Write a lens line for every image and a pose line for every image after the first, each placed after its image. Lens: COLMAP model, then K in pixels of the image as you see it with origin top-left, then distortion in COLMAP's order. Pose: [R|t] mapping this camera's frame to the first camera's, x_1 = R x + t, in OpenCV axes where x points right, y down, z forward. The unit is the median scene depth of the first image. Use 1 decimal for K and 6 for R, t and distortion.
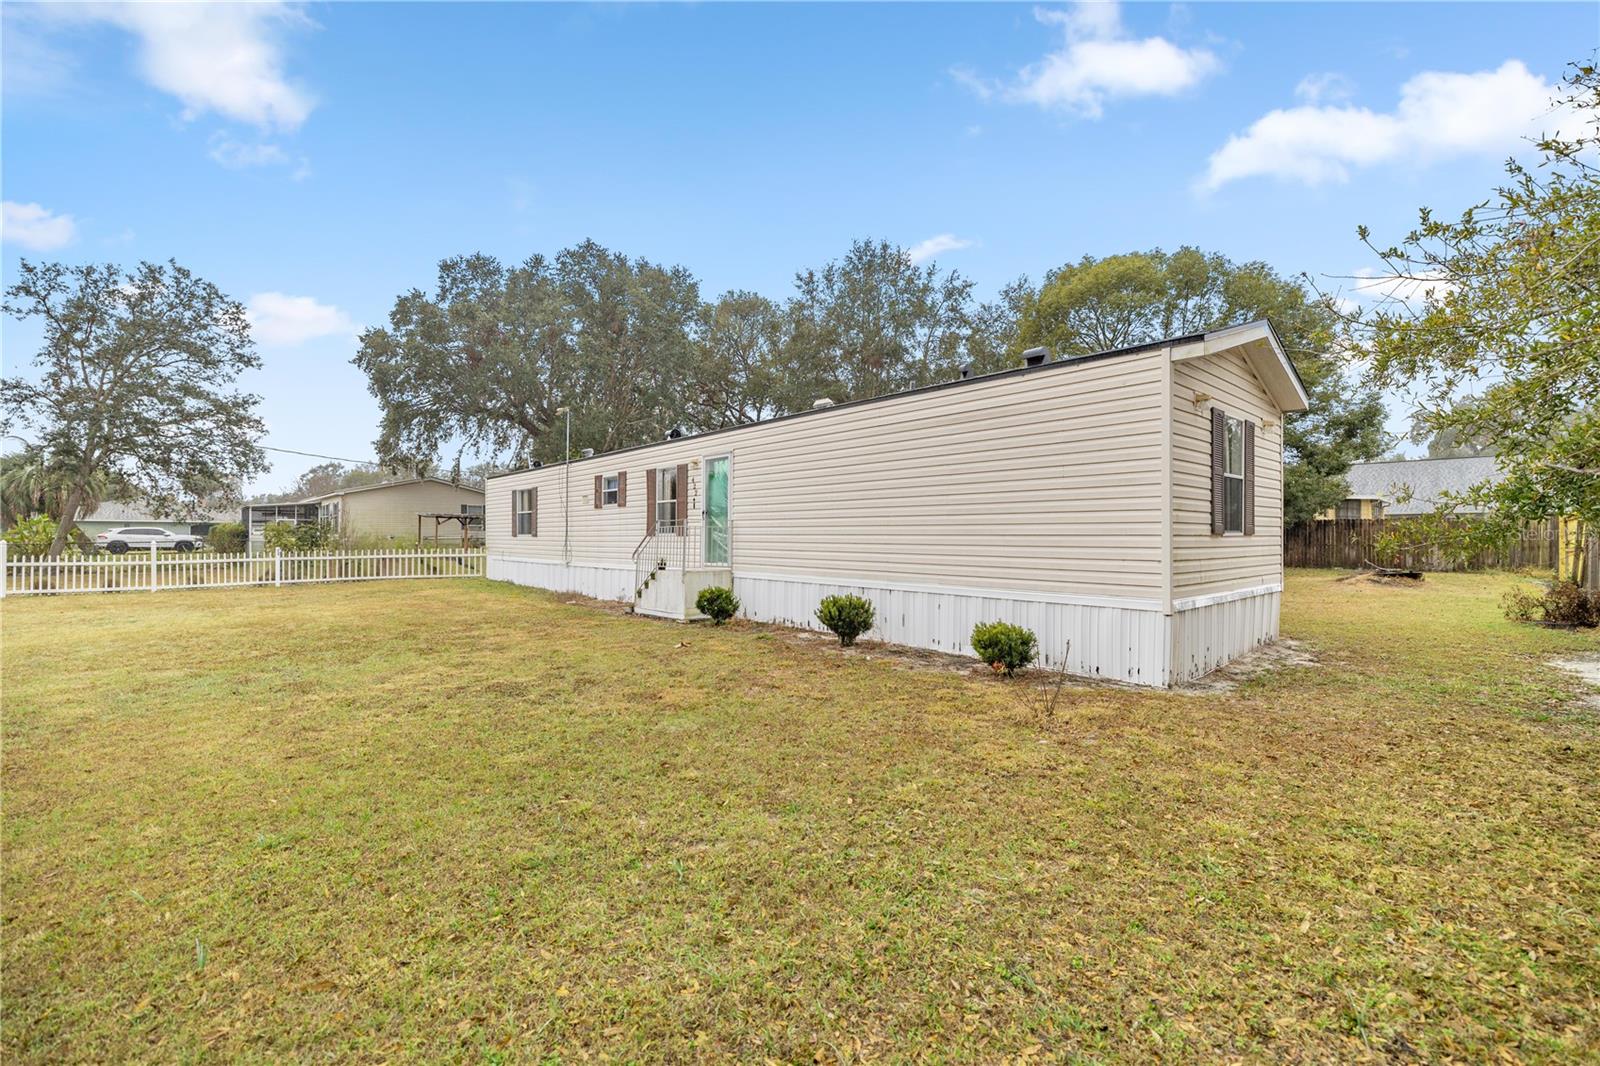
lens RADIAL K [[678.8, 0, 799.7], [0, 678.8, 525.5], [0, 0, 1]] dist [0.001608, 0.000005]
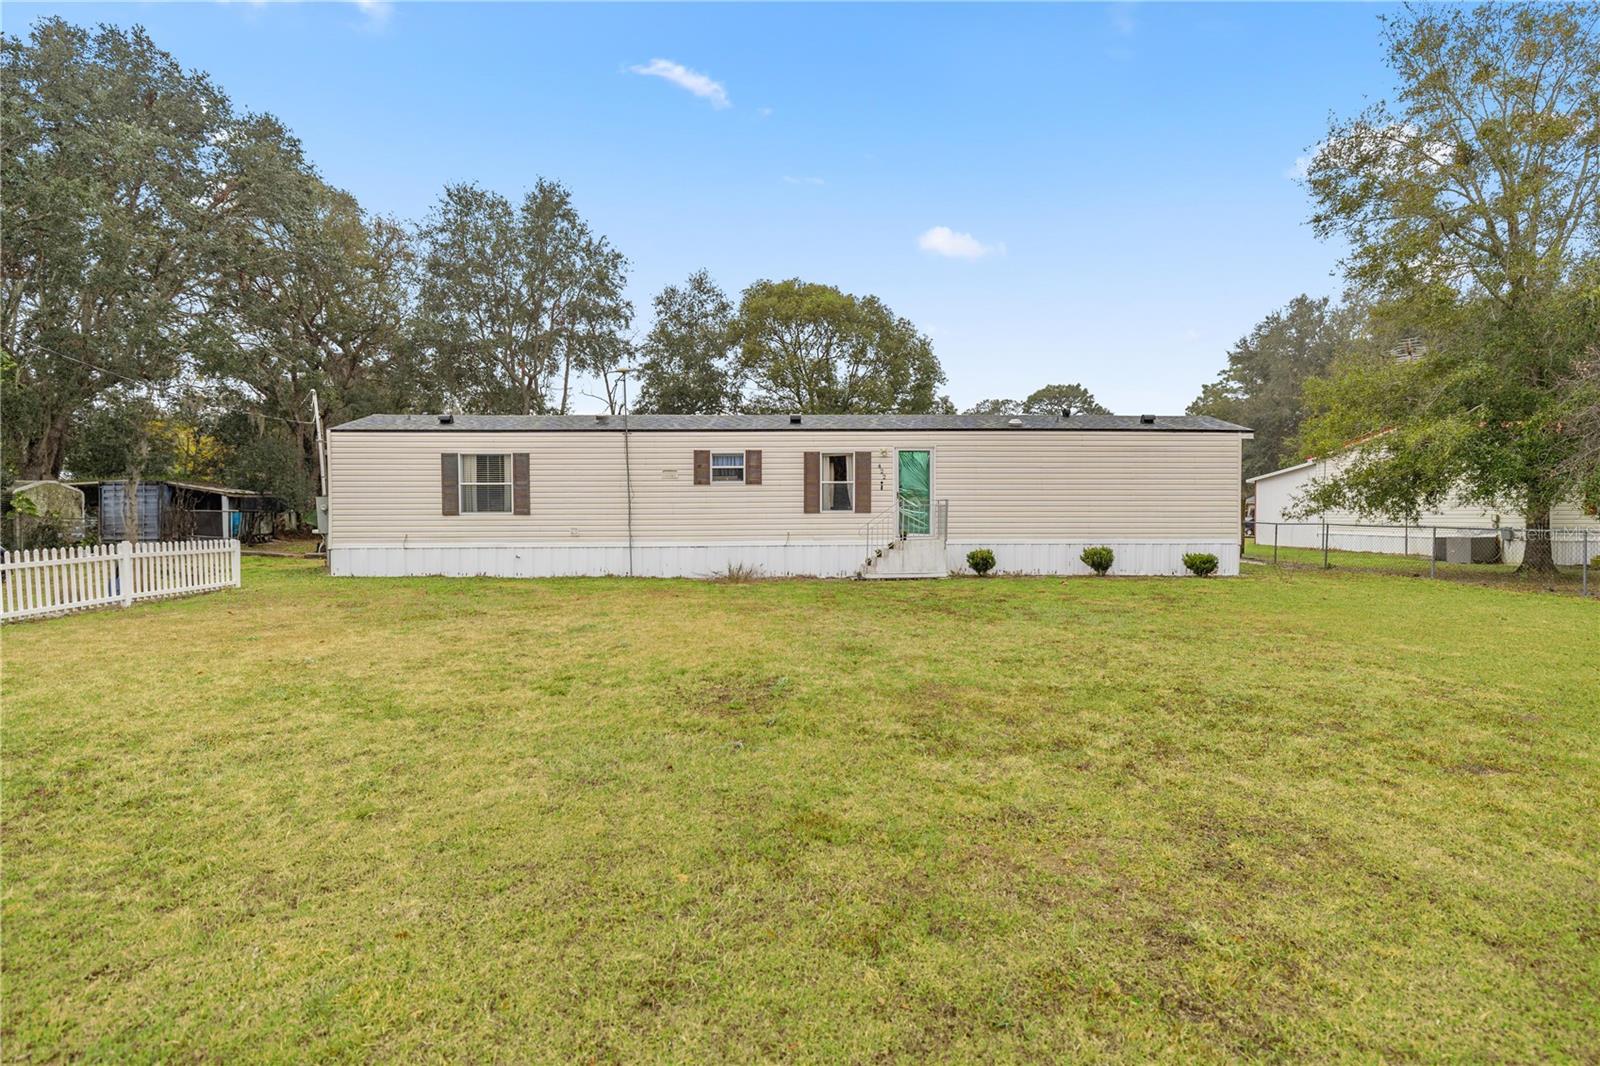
lens RADIAL K [[773.3, 0, 800.0], [0, 773.3, 533.0], [0, 0, 1]] dist [-0.012273, -0.000055]
pose [[0.647131, -0.018577, 0.762152, -1.303621], [-0.011826, 0.999338, 0.034400, 0.004577], [-0.762287, -0.031274, 0.646483, 0.231458]]
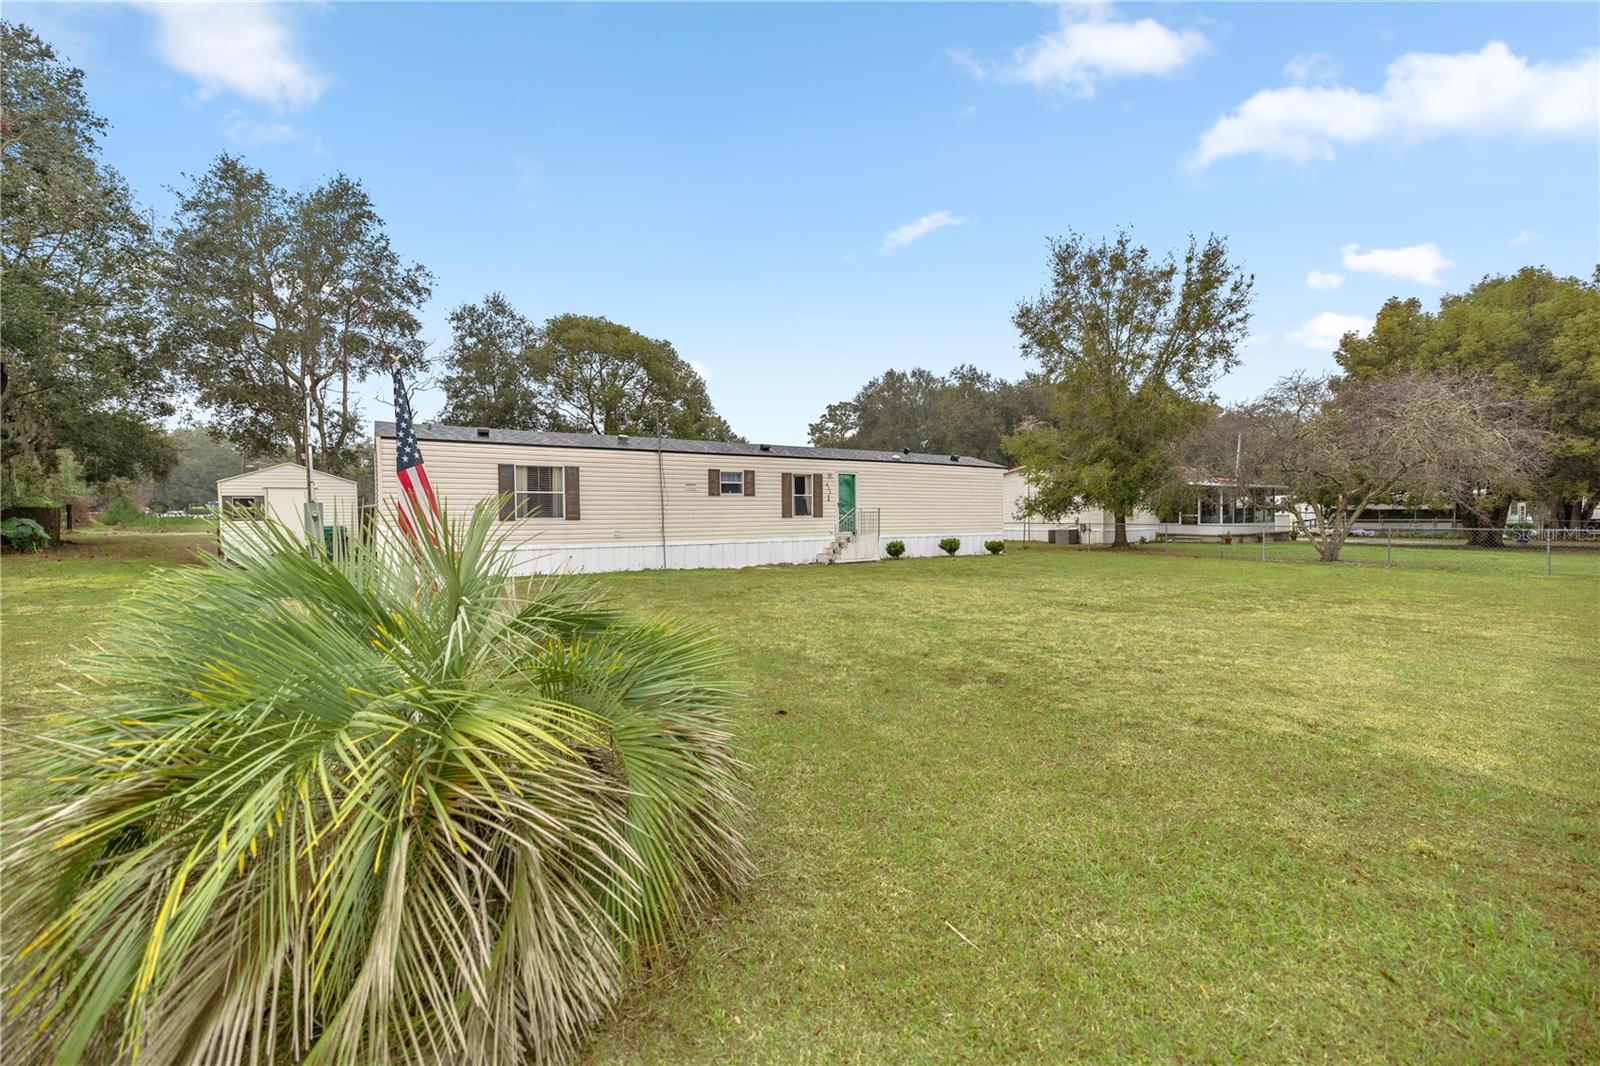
lens RADIAL K [[678.8, 0, 799.7], [0, 678.8, 525.5], [0, 0, 1]] dist [0.001608, 0.000005]
pose [[0.162177, -0.008610, 0.986724, -1.863288], [-0.007746, 0.999920, 0.009998, 0.018619], [-0.986731, -0.009265, 0.162097, 0.807990]]
